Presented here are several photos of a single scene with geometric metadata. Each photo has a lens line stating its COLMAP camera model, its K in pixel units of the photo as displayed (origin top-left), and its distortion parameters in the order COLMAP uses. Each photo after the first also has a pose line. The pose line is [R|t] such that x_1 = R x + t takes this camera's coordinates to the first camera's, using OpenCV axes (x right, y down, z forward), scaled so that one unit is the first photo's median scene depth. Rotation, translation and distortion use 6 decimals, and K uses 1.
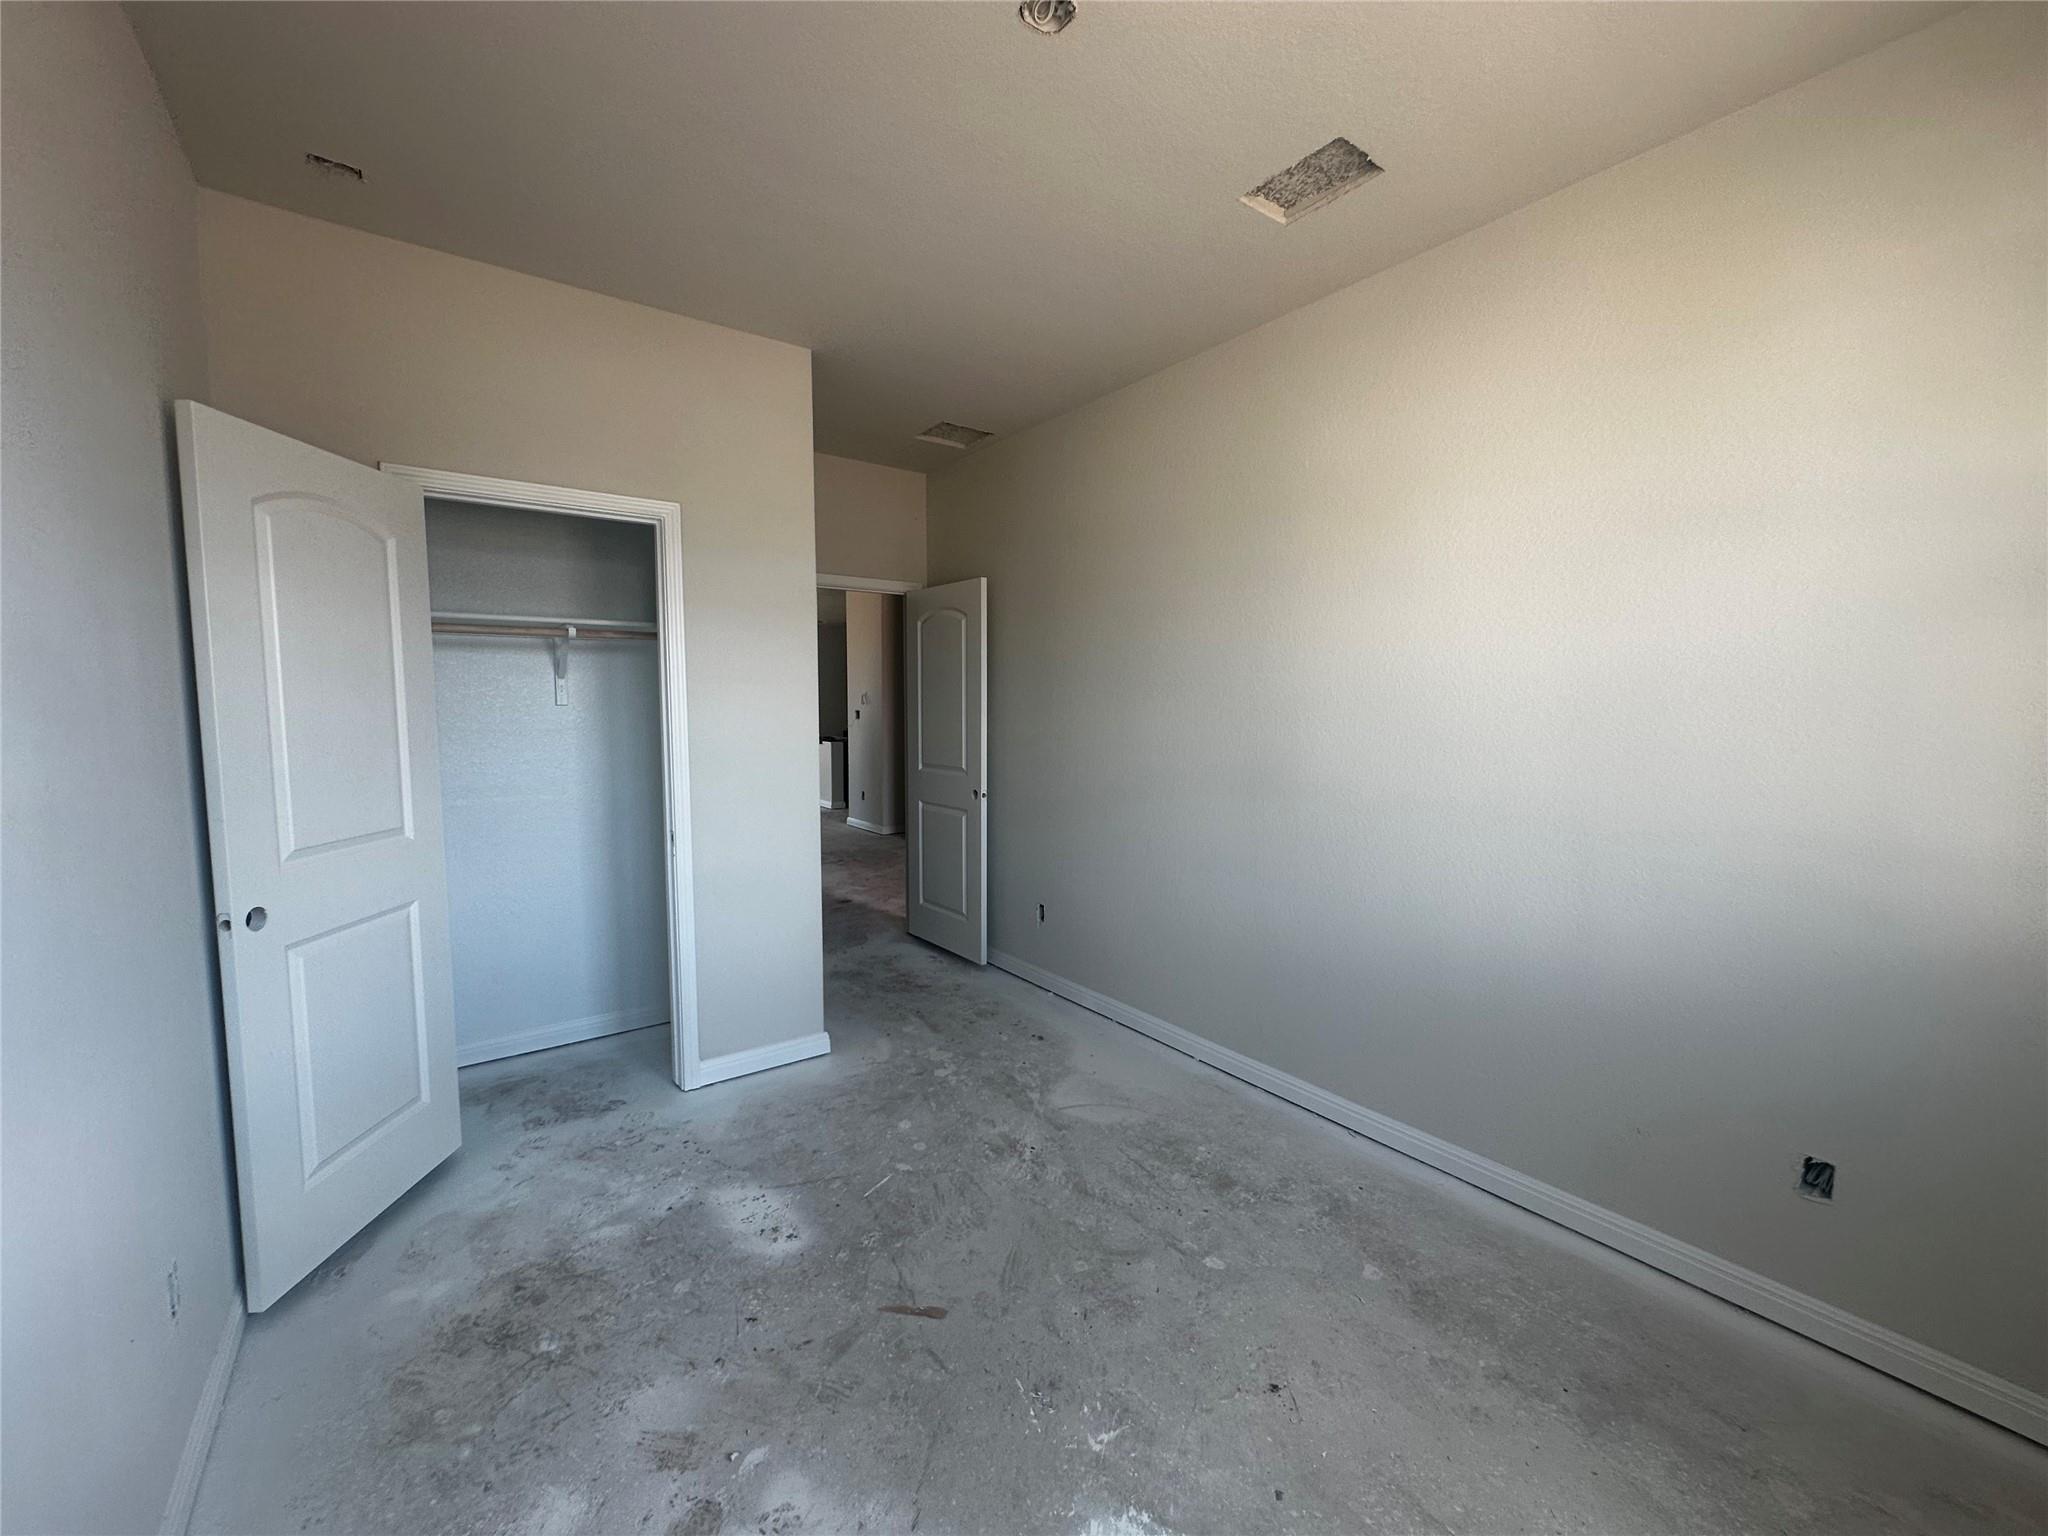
lens RADIAL K [[822.2, 0, 1024.0], [0, 822.2, 768.0], [0, 0, 1]] dist [0.013416, -0.000108]
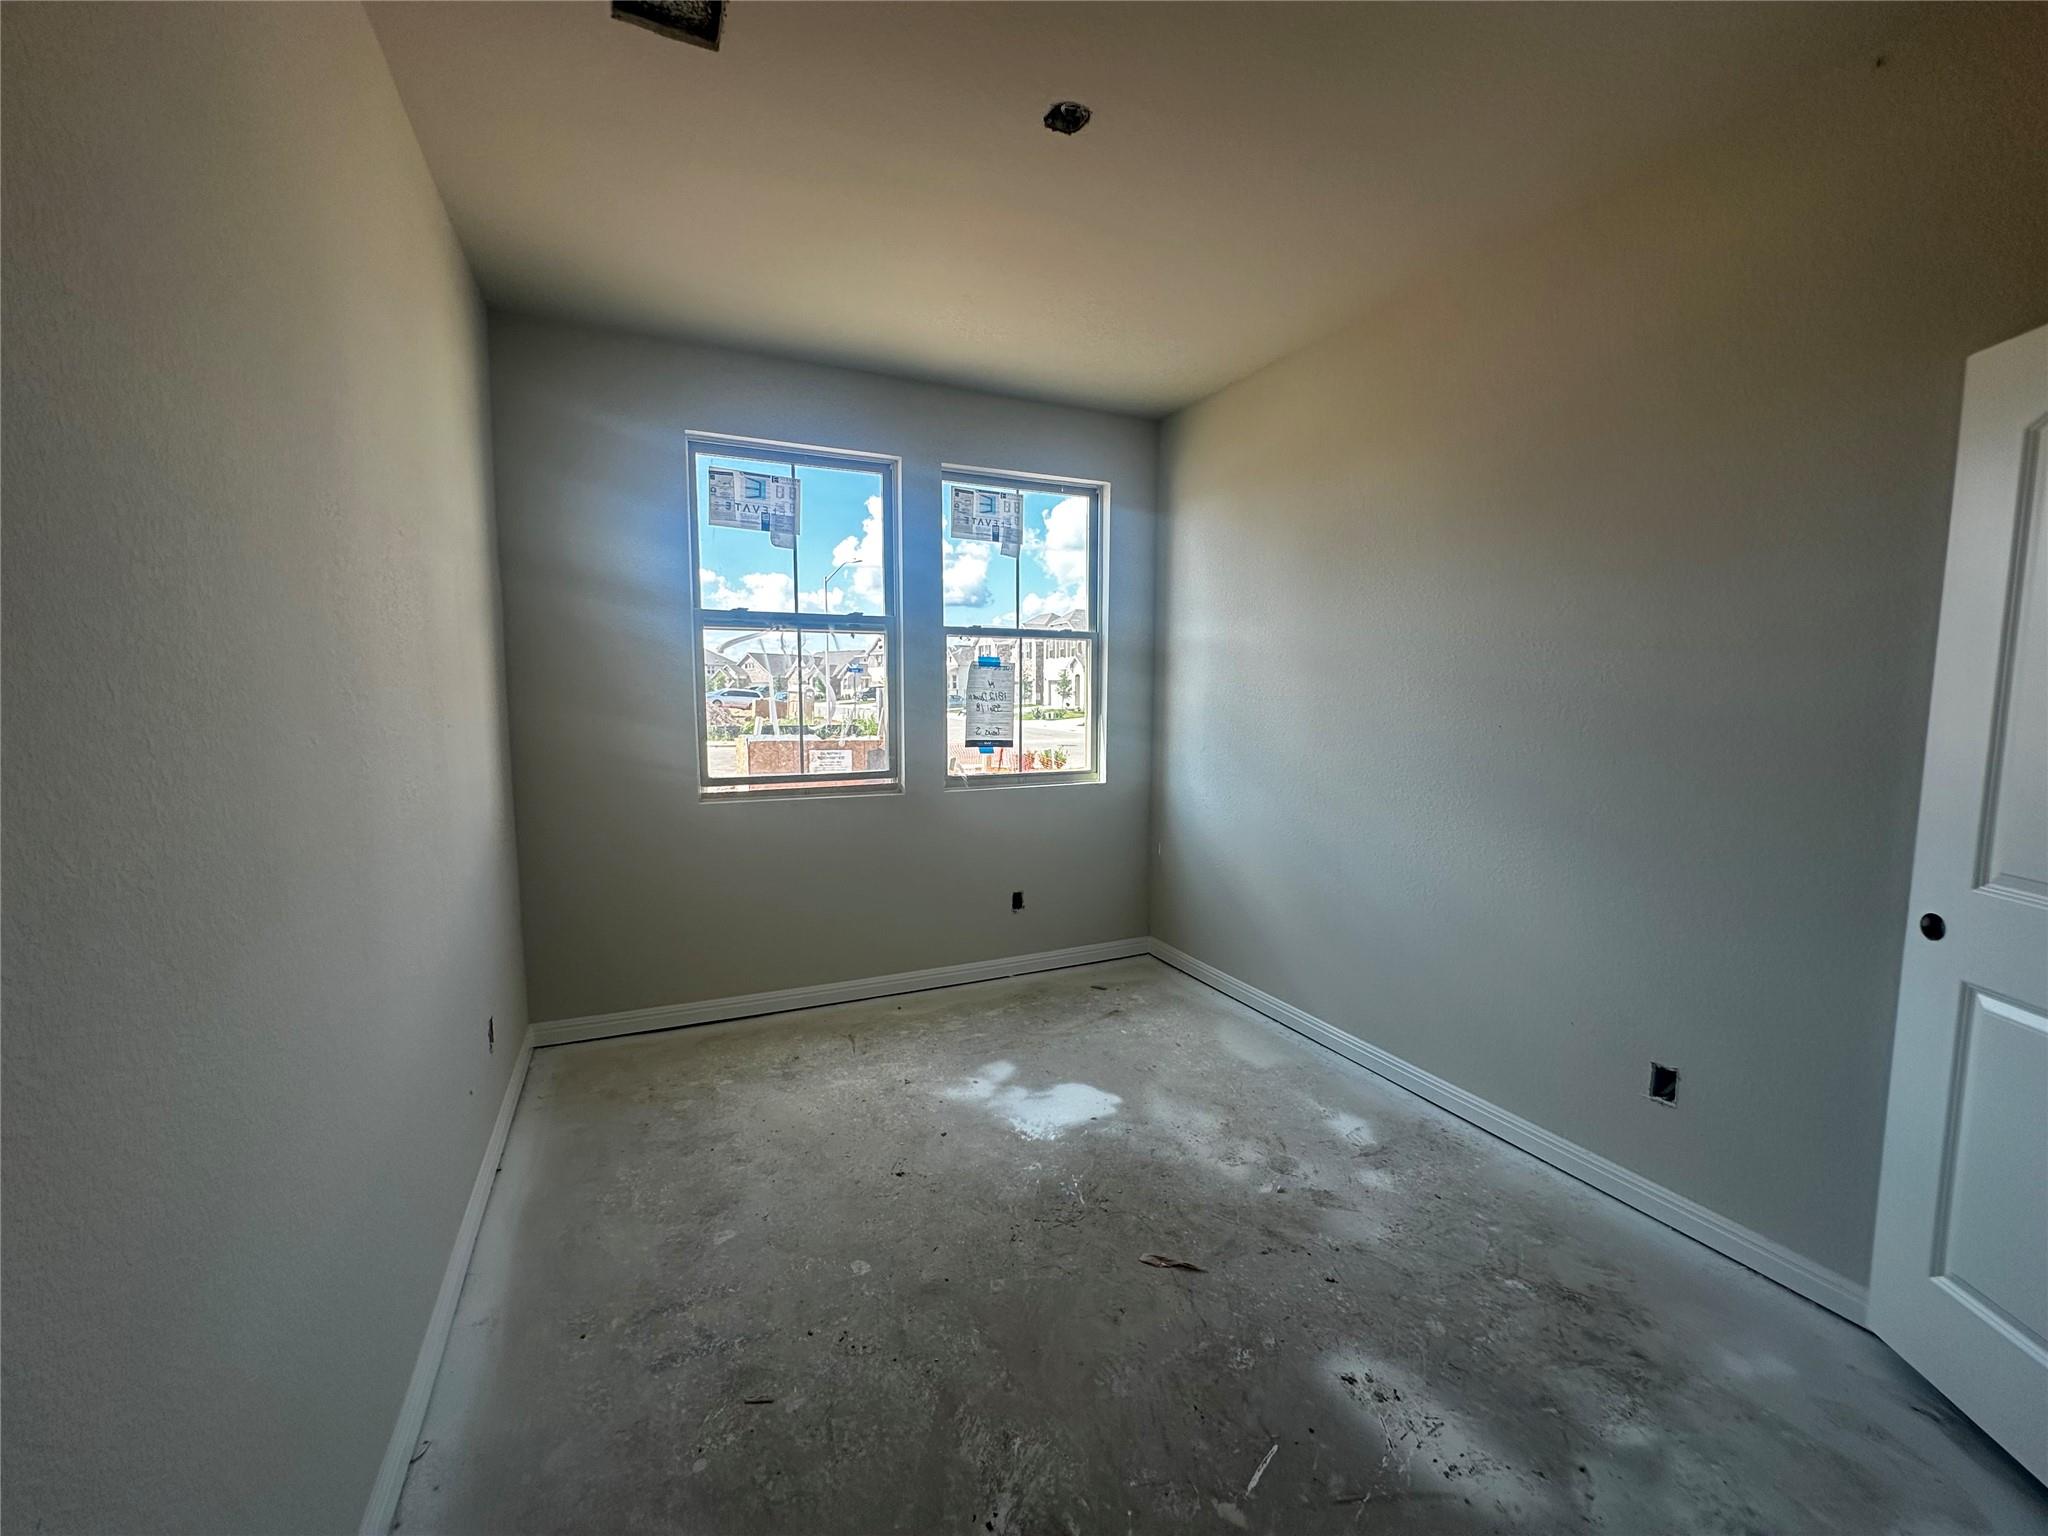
lens RADIAL K [[822.2, 0, 1024.0], [0, 822.2, 768.0], [0, 0, 1]] dist [0.013416, -0.000108]
pose [[-0.979993, -0.022738, 0.197730, -0.136055], [0.014494, 0.982663, 0.184834, -0.147783], [-0.198505, 0.184002, -0.962673, 1.843237]]
